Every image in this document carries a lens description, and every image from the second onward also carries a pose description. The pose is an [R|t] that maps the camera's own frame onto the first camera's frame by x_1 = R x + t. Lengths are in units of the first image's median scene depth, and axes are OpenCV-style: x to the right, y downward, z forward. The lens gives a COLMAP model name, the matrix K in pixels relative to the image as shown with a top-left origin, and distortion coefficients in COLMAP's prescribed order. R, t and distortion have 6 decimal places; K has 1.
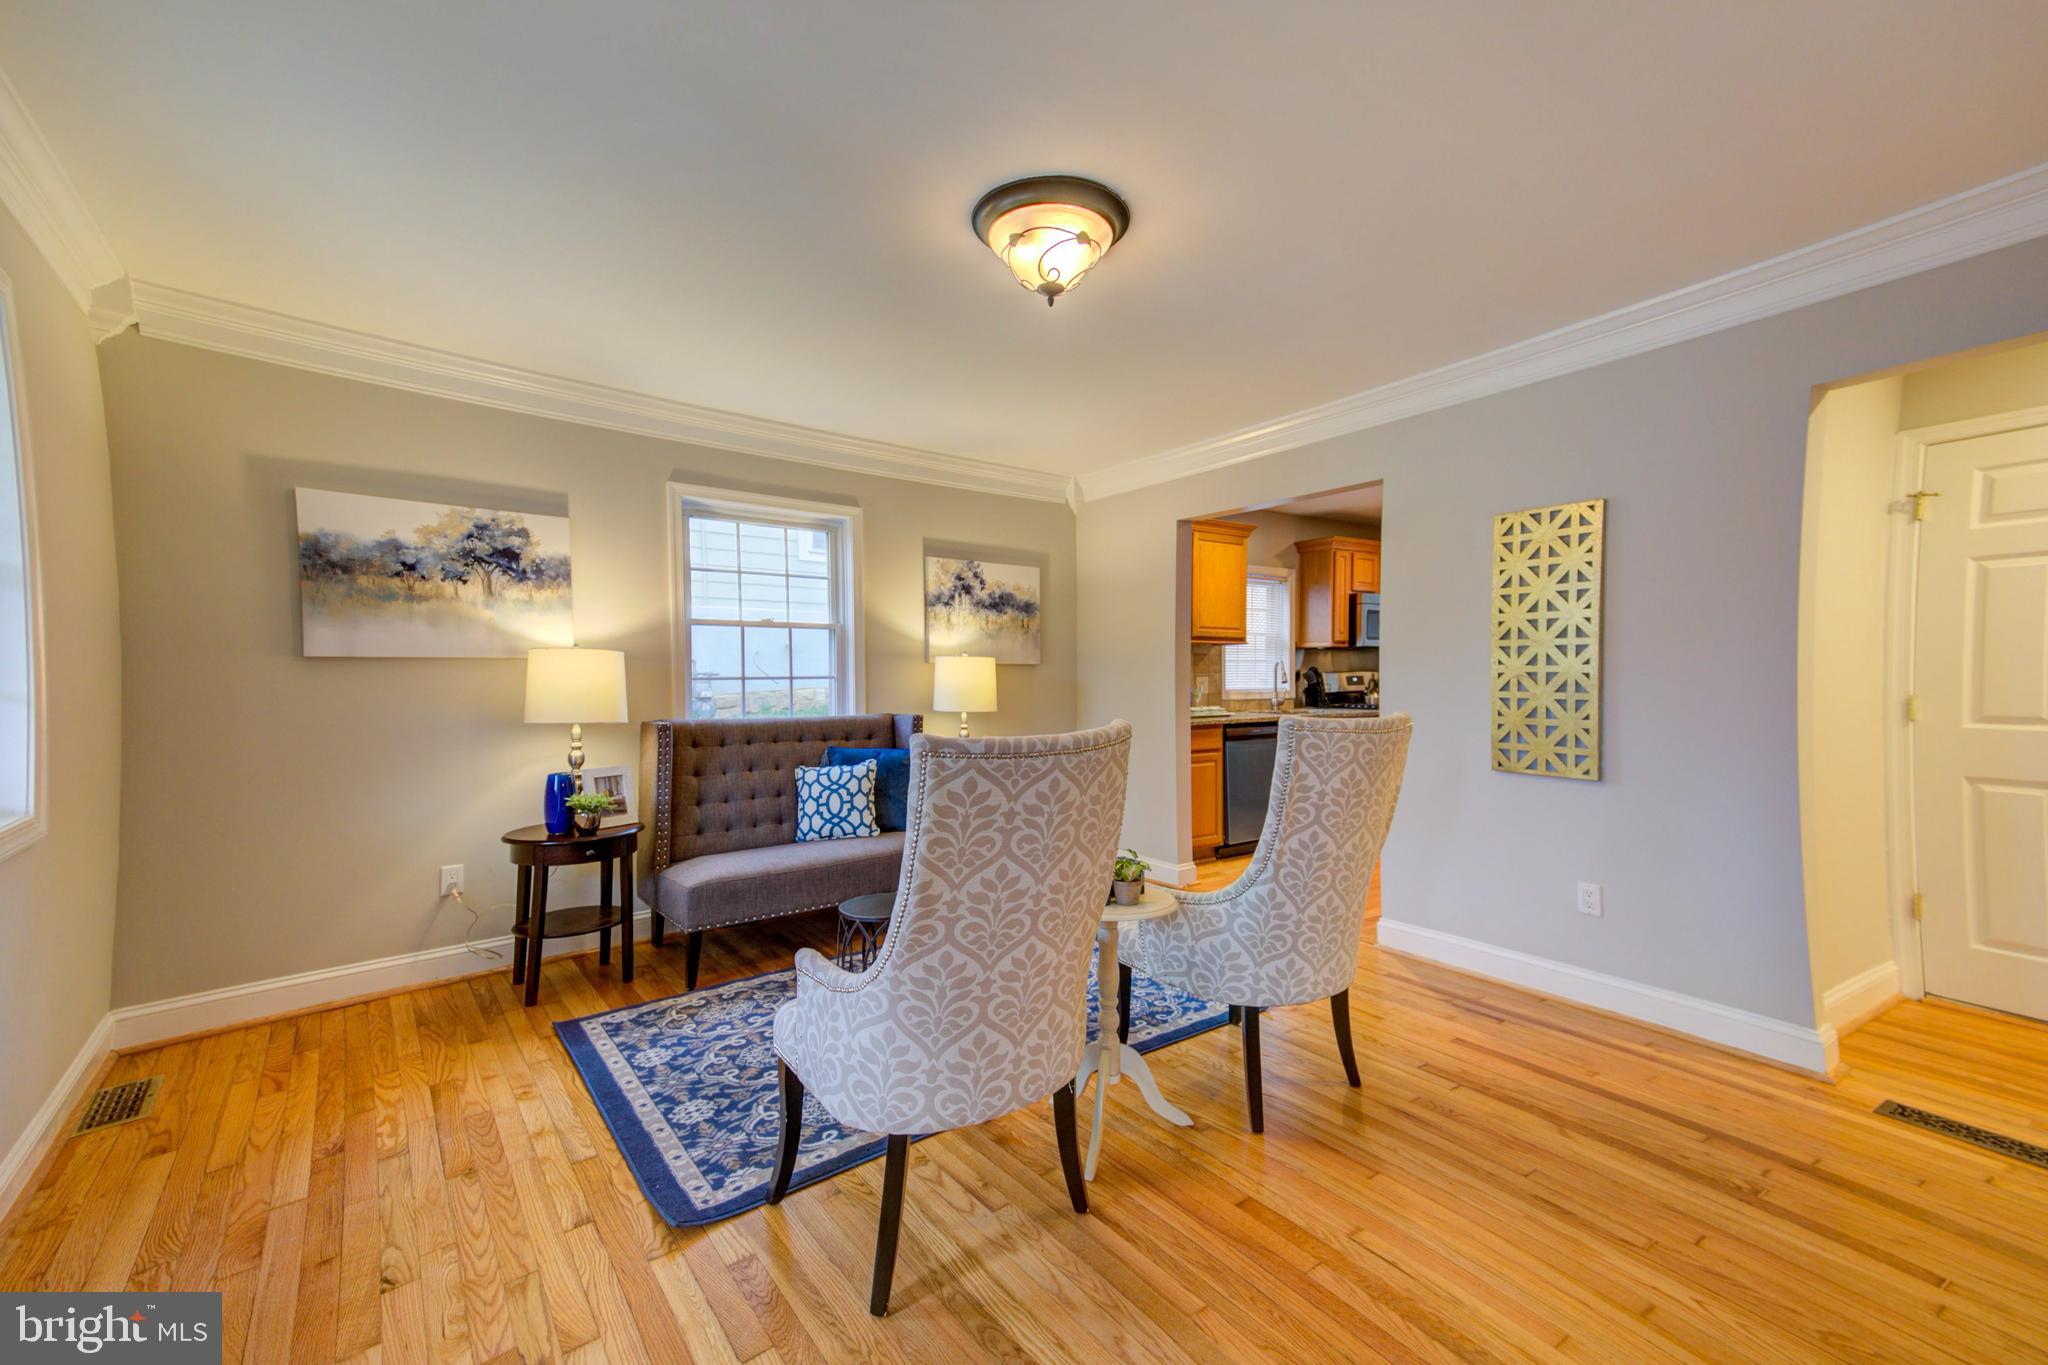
lens RADIAL K [[867.0, 0, 1022.2], [0, 867.0, 693.7], [0, 0, 1]] dist [0.121660, 0.000067]
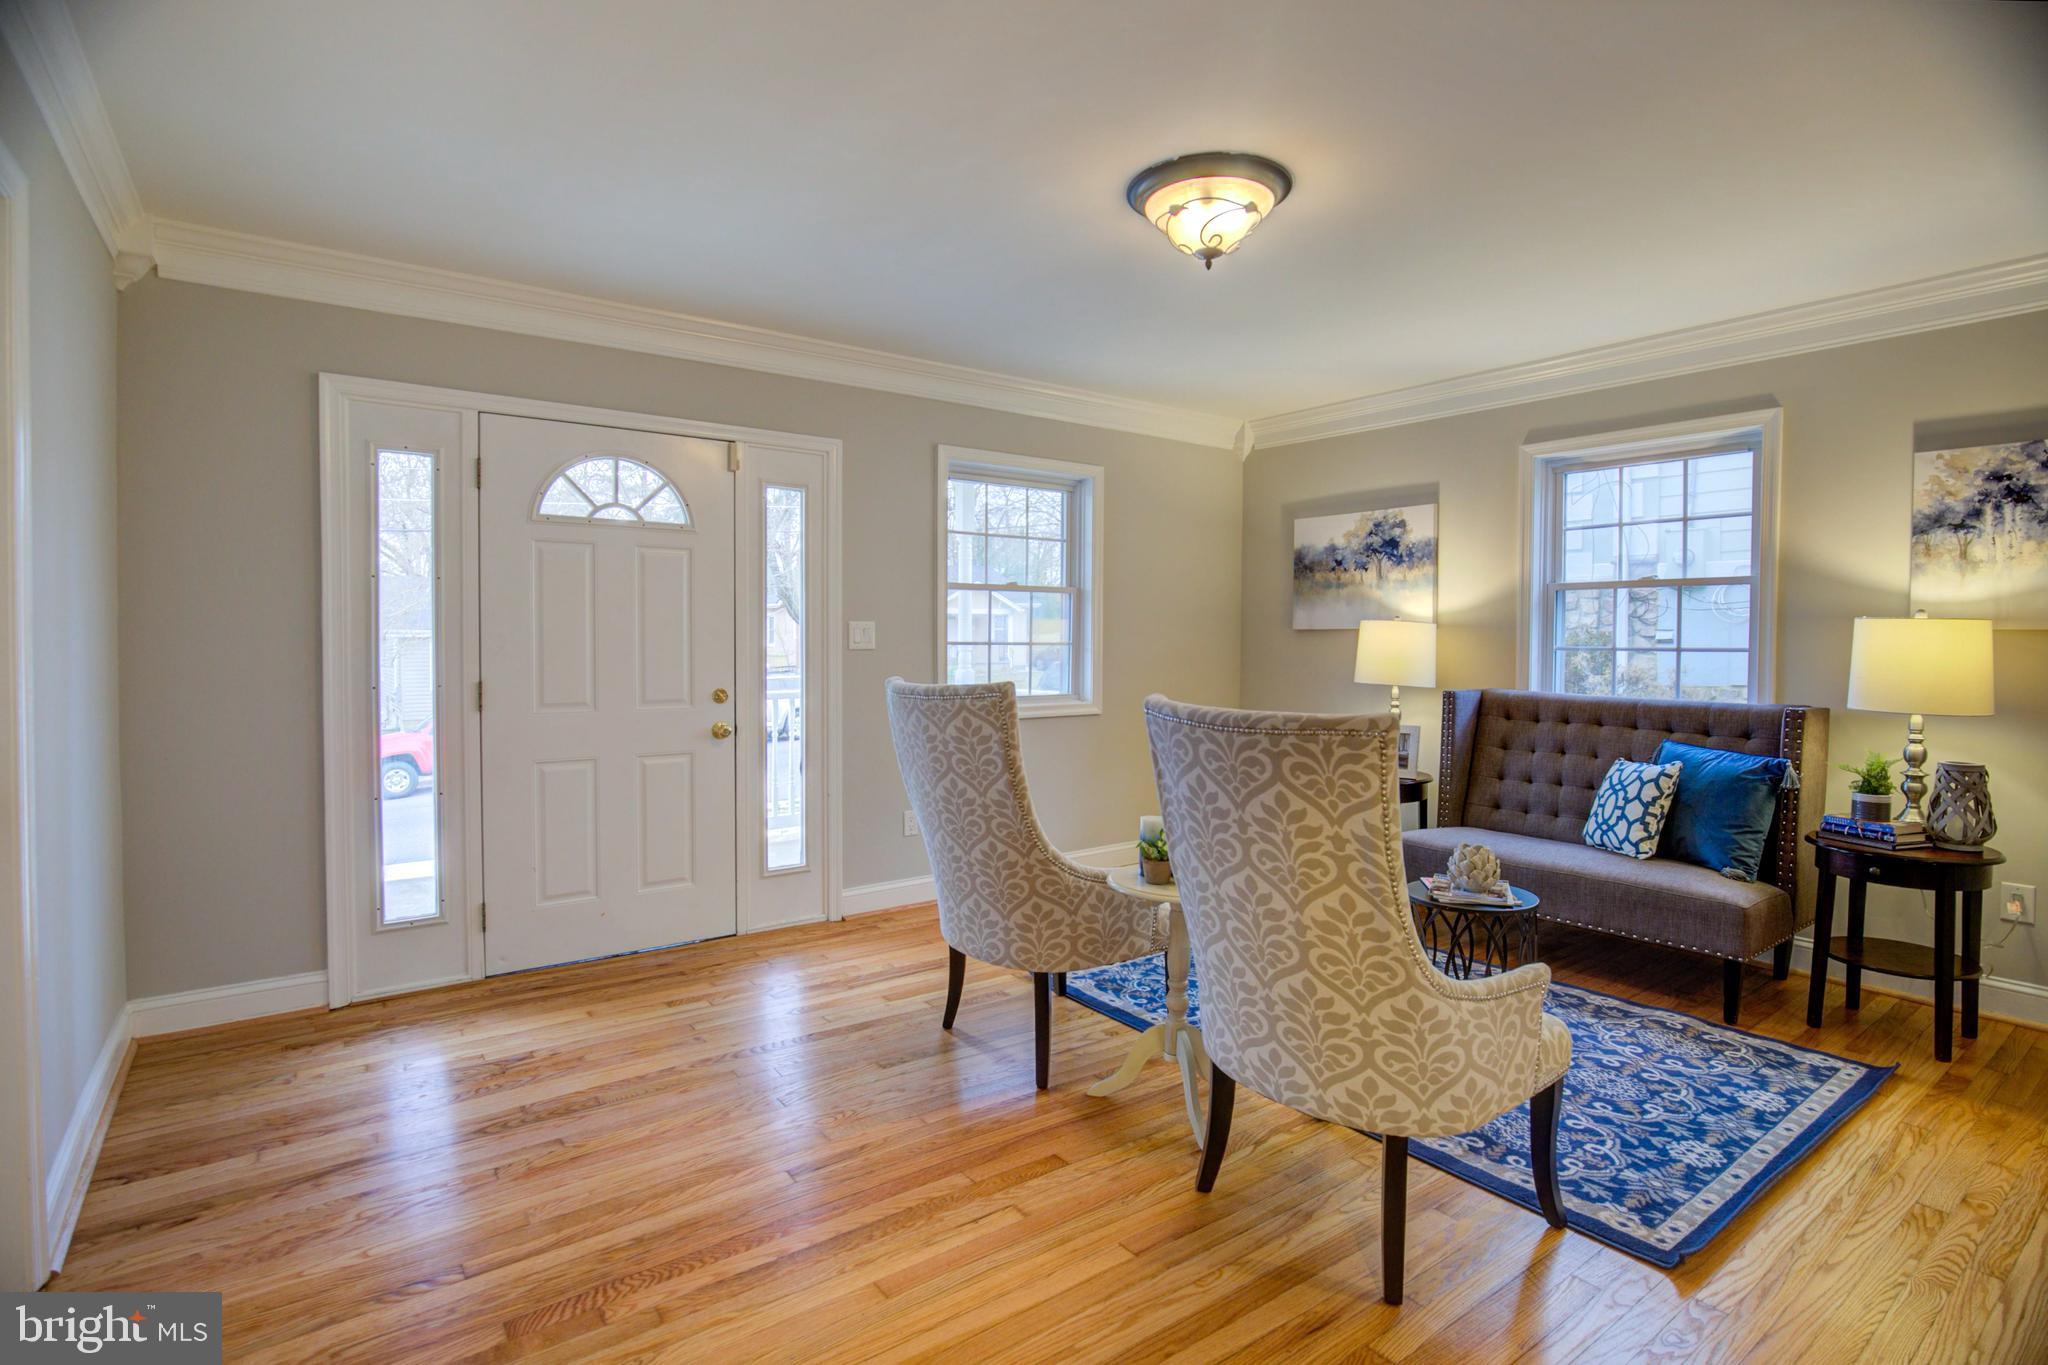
lens RADIAL K [[950.5, 0, 1024.6], [0, 950.5, 652.4], [0, 0, 1]] dist [-0.026281, 0.000201]
pose [[0.001925, 0.019433, -0.999809, 0.651078], [-0.029379, 0.999381, 0.019368, -0.016444], [0.999566, 0.029336, 0.002495, 0.467058]]
